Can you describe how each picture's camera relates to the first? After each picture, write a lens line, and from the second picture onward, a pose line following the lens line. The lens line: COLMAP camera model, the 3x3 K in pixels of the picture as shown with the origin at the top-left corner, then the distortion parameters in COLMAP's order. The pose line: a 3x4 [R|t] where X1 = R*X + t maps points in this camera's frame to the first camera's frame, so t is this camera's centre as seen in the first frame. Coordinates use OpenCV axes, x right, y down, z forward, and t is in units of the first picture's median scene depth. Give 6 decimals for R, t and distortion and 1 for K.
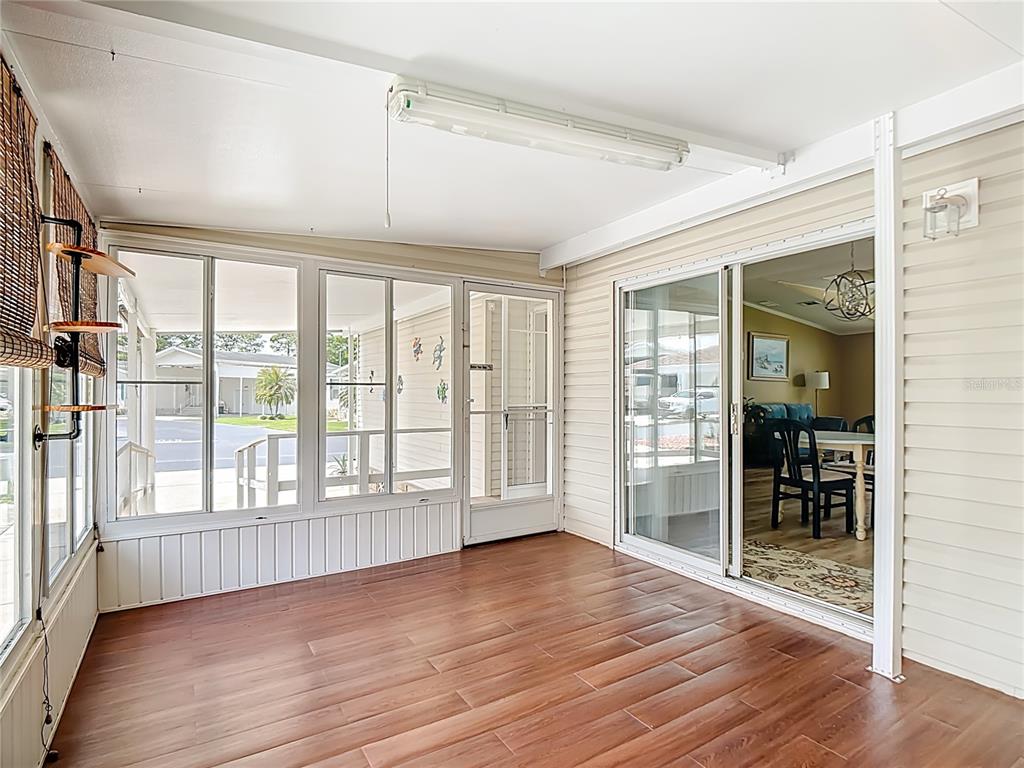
lens RADIAL K [[542.8, 0, 510.6], [0, 542.8, 381.9], [0, 0, 1]] dist [0.006028, -0.024835]
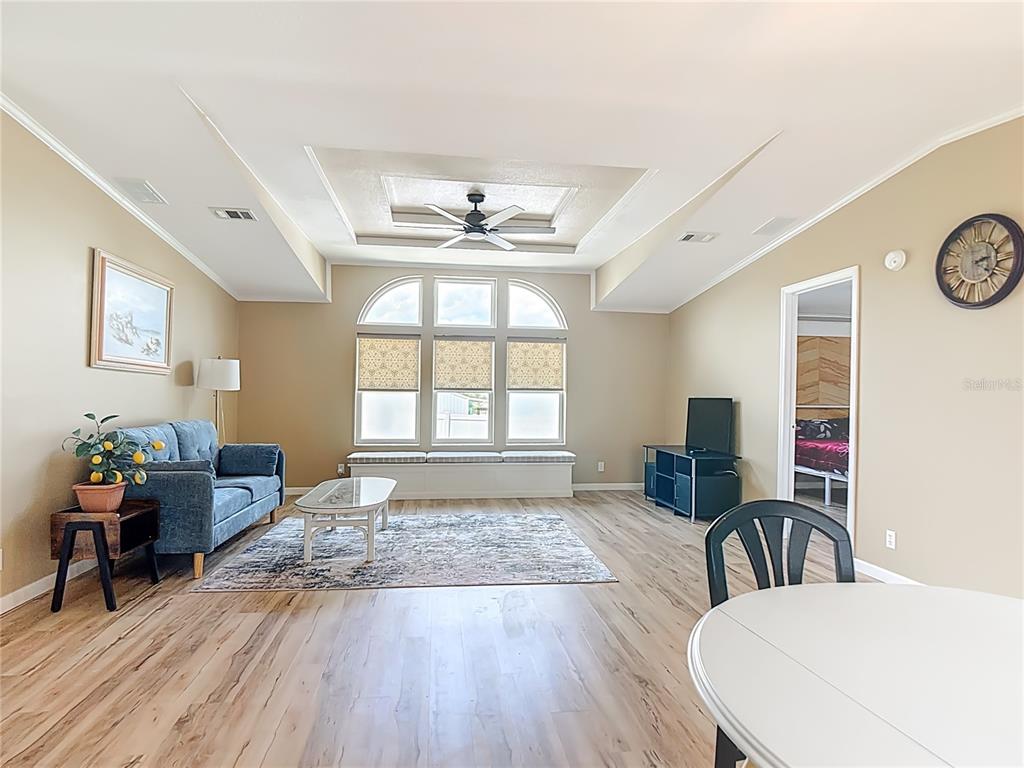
lens RADIAL K [[559.0, 0, 512.0], [0, 559.0, 384.0], [0, 0, 1]] dist [0.055721, -0.082739]
pose [[0.395081, 0.017788, 0.918474, 0.177905], [-0.026091, 0.999626, -0.008136, 0.003339], [-0.918276, -0.020750, 0.395398, 0.537101]]
